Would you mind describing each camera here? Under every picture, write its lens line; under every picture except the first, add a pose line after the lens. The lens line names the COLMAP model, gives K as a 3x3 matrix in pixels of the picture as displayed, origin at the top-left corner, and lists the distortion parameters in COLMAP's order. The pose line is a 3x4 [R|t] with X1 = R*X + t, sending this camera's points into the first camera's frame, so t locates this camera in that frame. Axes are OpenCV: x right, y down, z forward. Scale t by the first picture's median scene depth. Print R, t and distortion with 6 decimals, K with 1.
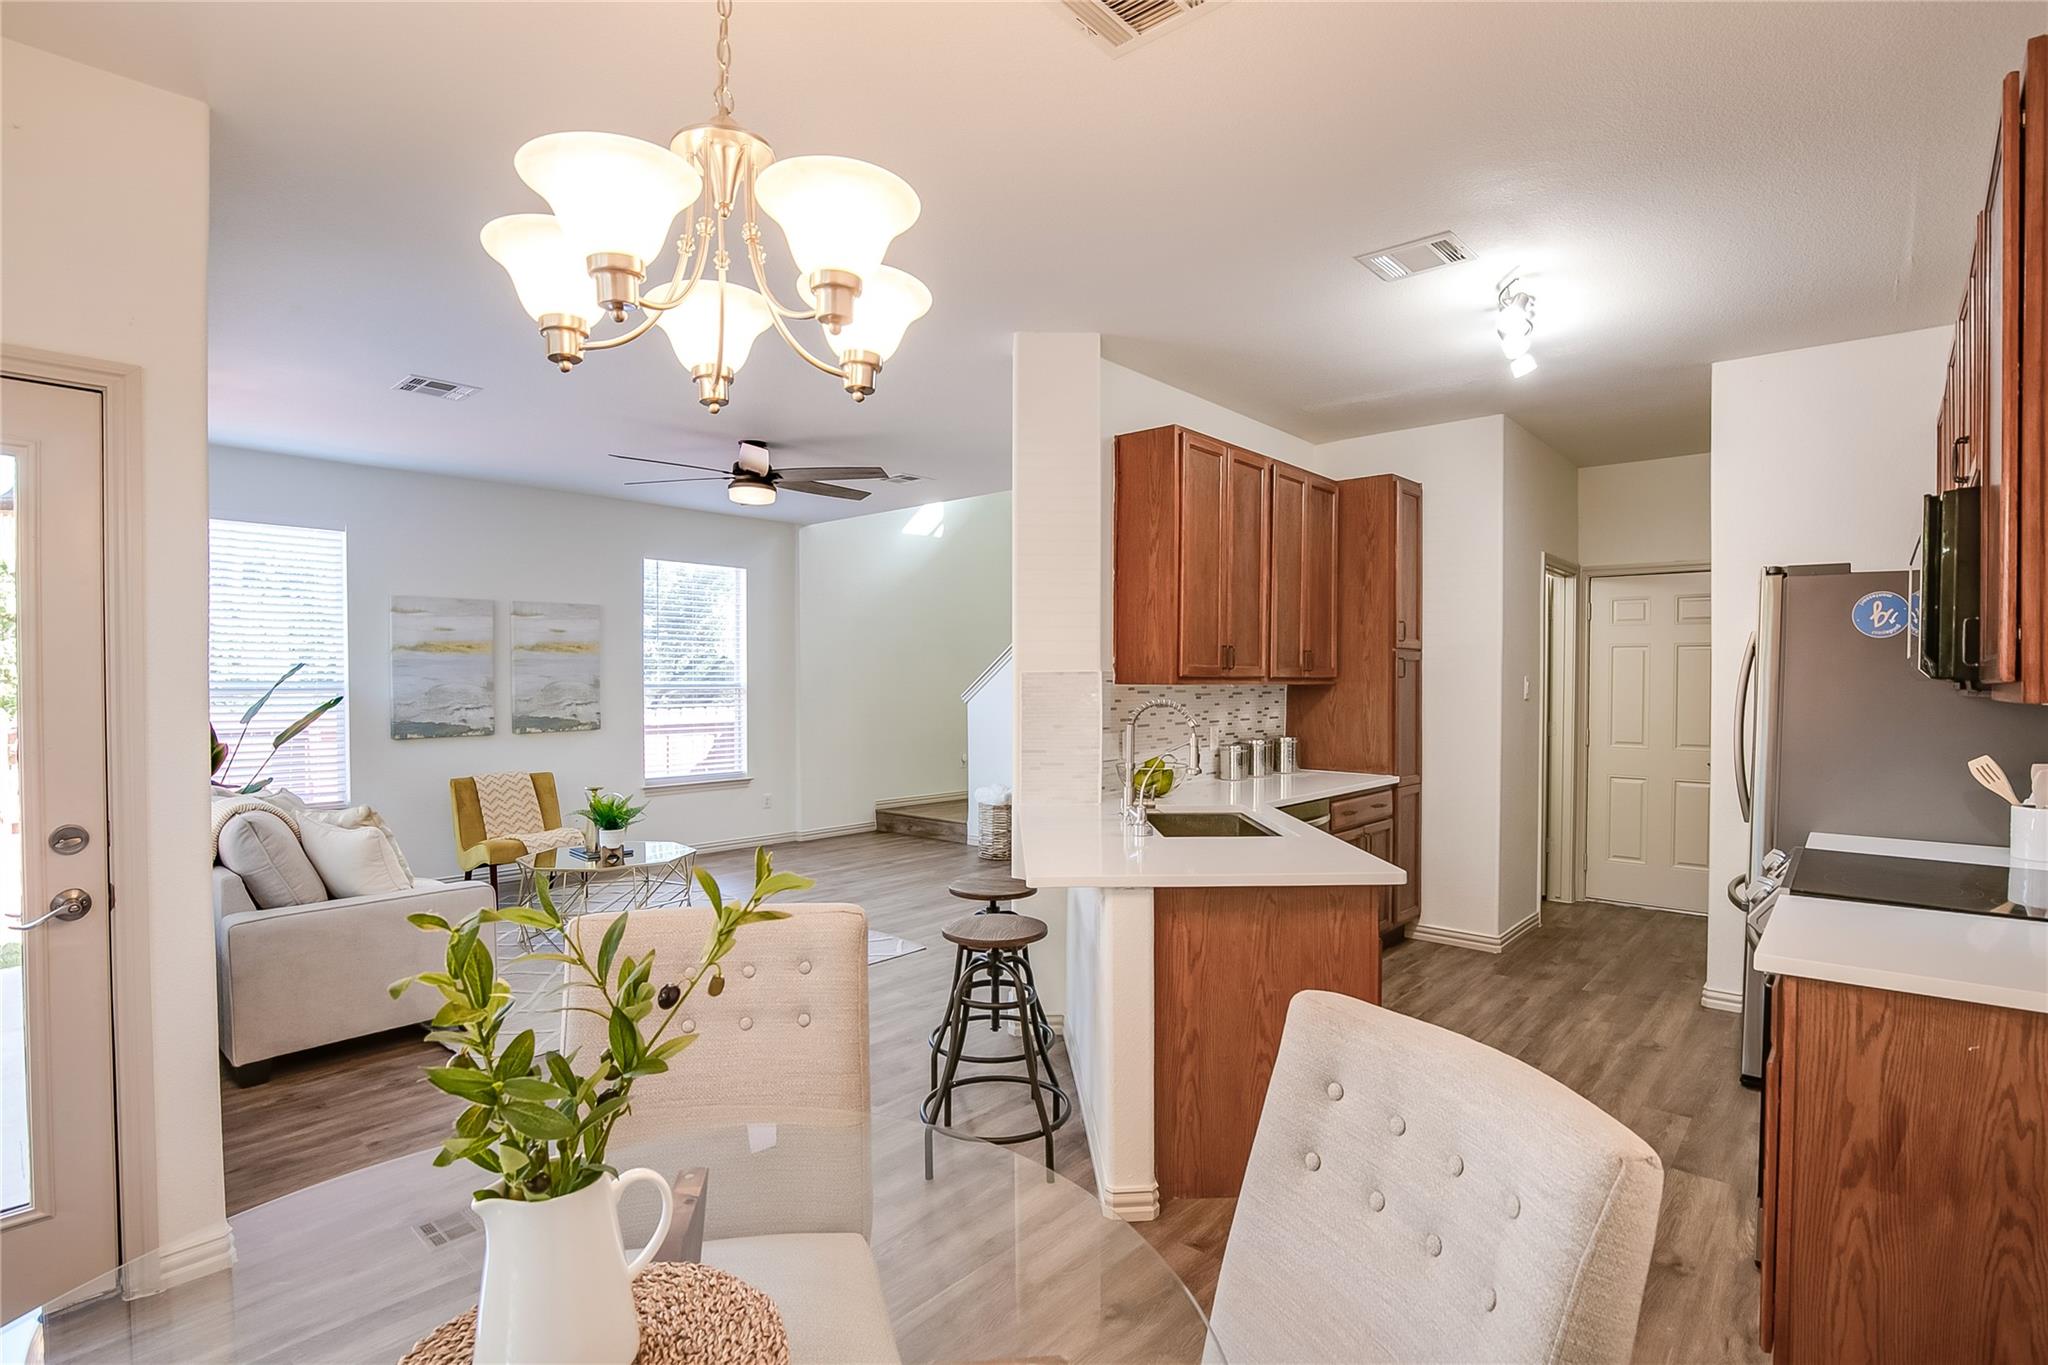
lens RADIAL K [[964.0, 0, 1033.9], [0, 964.0, 693.5], [0, 0, 1]] dist [-0.035877, 0.007113]
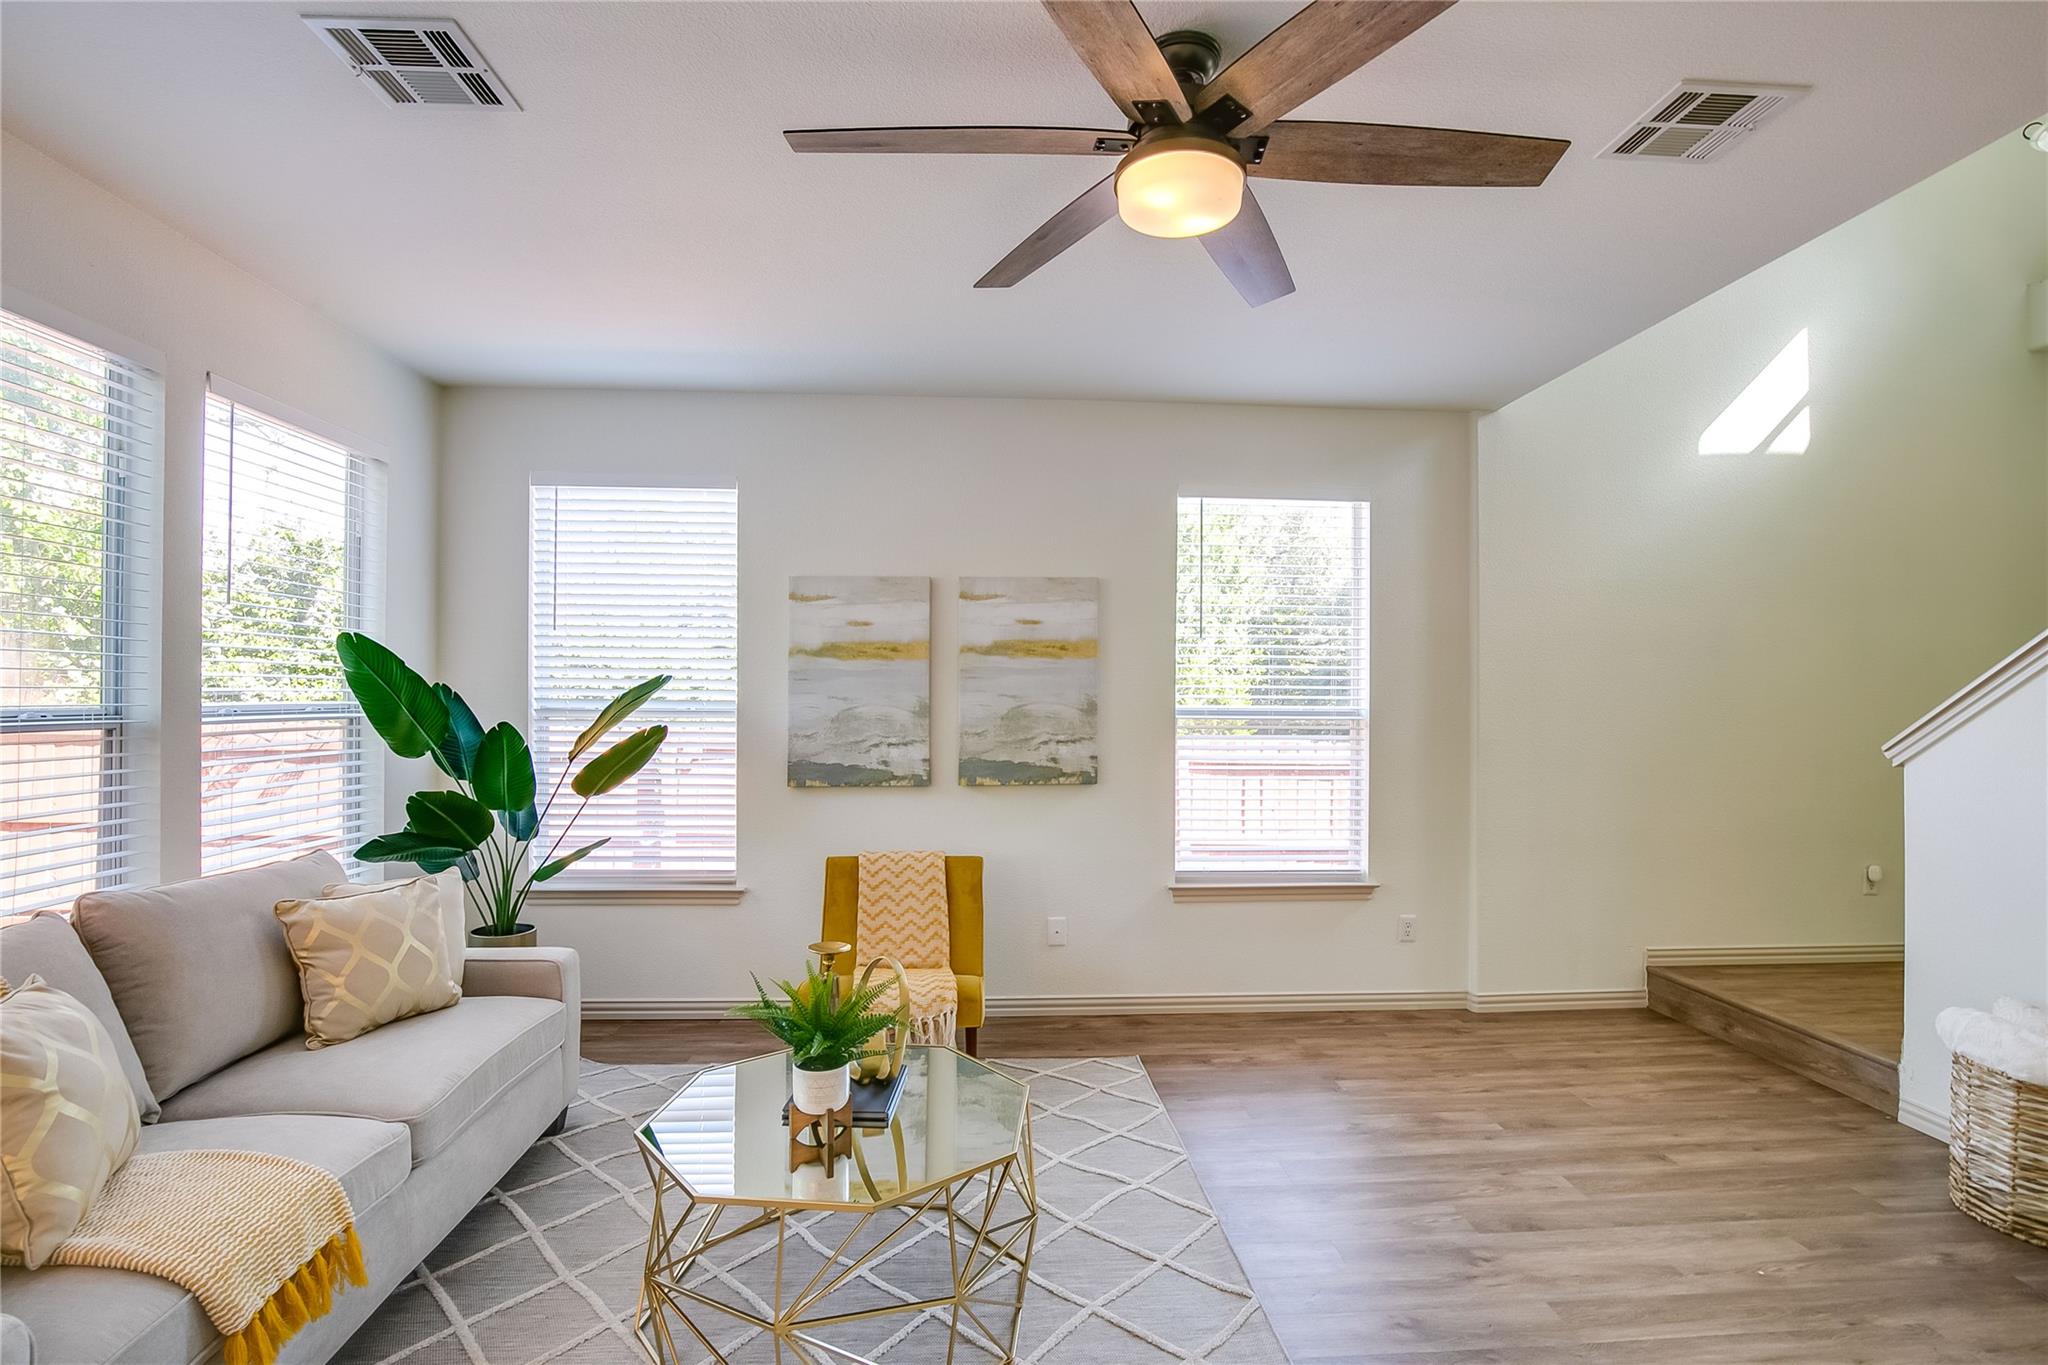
lens RADIAL K [[960.3, 0, 1020.9], [0, 960.3, 694.5], [0, 0, 1]] dist [-0.039272, 0.009970]
pose [[0.704017, 0.001595, -0.710181, -0.086080], [-0.017775, 0.999724, -0.015375, -0.012597], [0.709961, 0.023448, 0.703851, 0.784164]]
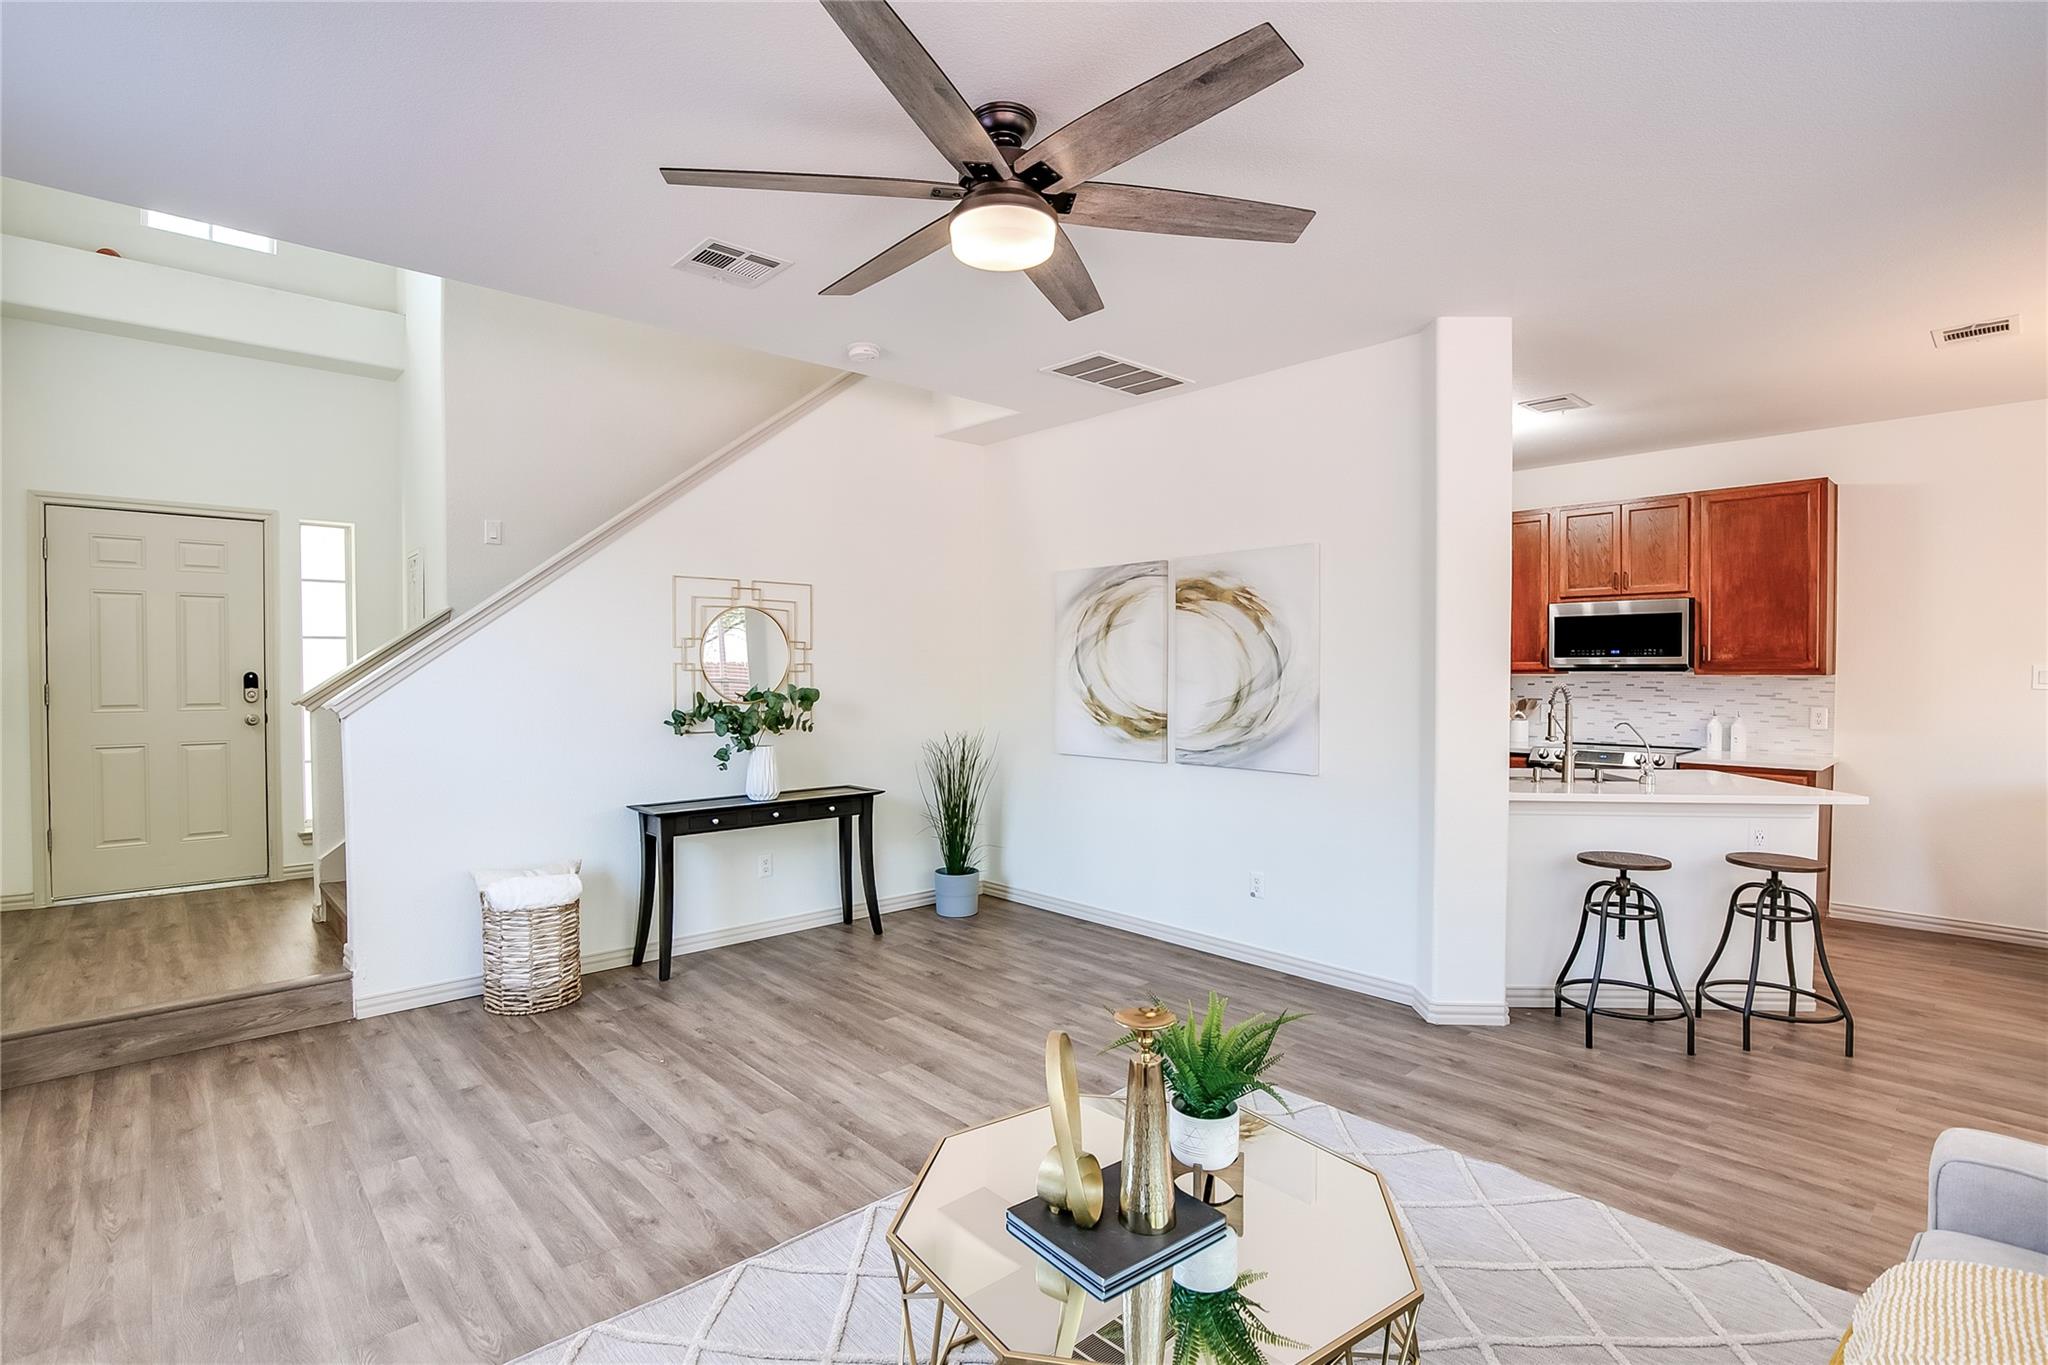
lens RADIAL K [[960.3, 0, 1020.9], [0, 960.3, 694.5], [0, 0, 1]] dist [-0.039272, 0.009970]
pose [[0.098811, -0.029017, 0.994683, -0.749871], [0.014589, 0.999510, 0.027709, -0.015059], [-0.994999, 0.011774, 0.099186, 1.035777]]
